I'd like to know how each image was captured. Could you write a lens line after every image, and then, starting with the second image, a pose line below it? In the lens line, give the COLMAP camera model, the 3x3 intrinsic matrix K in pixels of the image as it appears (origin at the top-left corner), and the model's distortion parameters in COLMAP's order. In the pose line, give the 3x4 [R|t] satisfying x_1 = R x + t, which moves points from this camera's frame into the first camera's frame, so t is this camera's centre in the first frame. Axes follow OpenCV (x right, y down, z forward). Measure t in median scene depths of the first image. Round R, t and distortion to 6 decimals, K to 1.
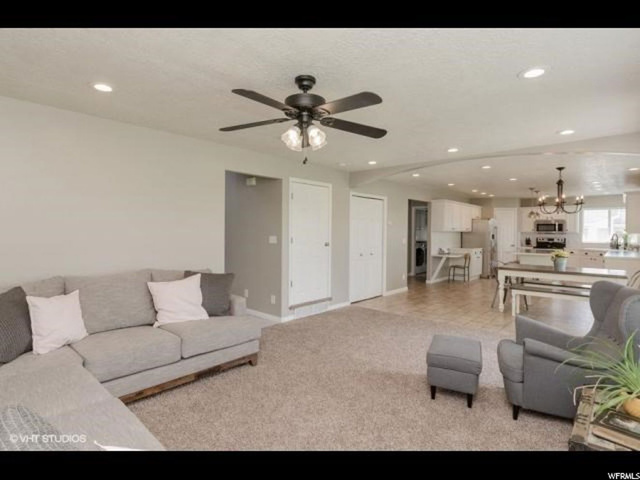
lens RADIAL K [[338.0, 0, 314.6], [0, 338.0, 229.4], [0, 0, 1]] dist [-0.001298, -0.001232]
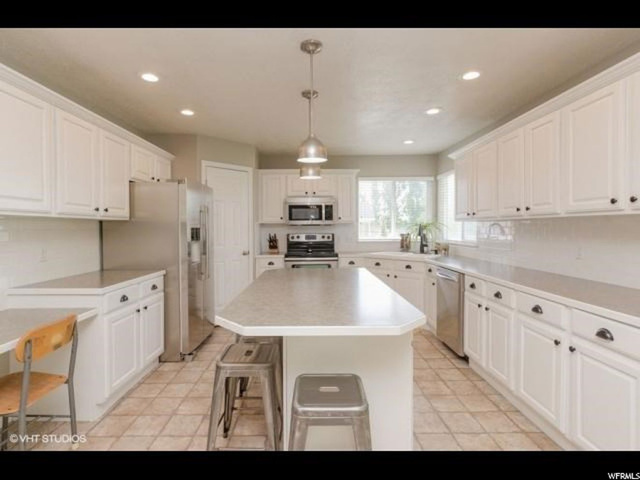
lens RADIAL K [[322.9, 0, 309.5], [0, 322.9, 234.7], [0, 0, 1]] dist [-0.019622, -0.000558]
pose [[0.744124, -0.029021, 0.667411, 0.386961], [0.012584, 0.999488, 0.029431, 0.012940], [-0.667923, -0.013502, 0.744108, 0.662578]]
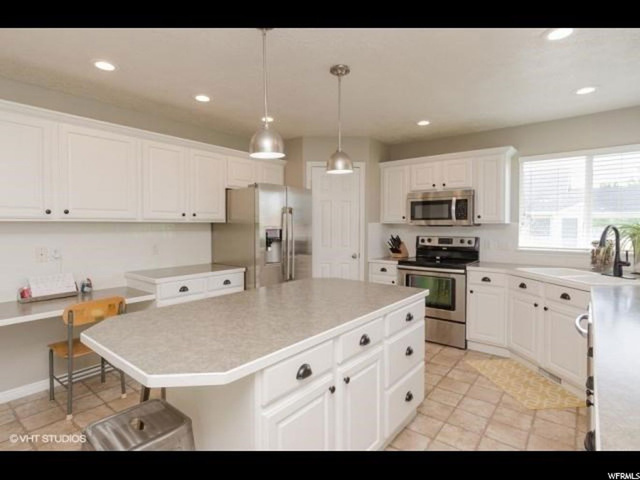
lens RADIAL K [[322.9, 0, 309.5], [0, 322.9, 234.7], [0, 0, 1]] dist [-0.019622, -0.000558]
pose [[0.999545, -0.012426, 0.027502, 0.545534], [0.011530, 0.999406, 0.032484, 0.009104], [-0.027889, -0.032152, 0.999094, 0.643807]]
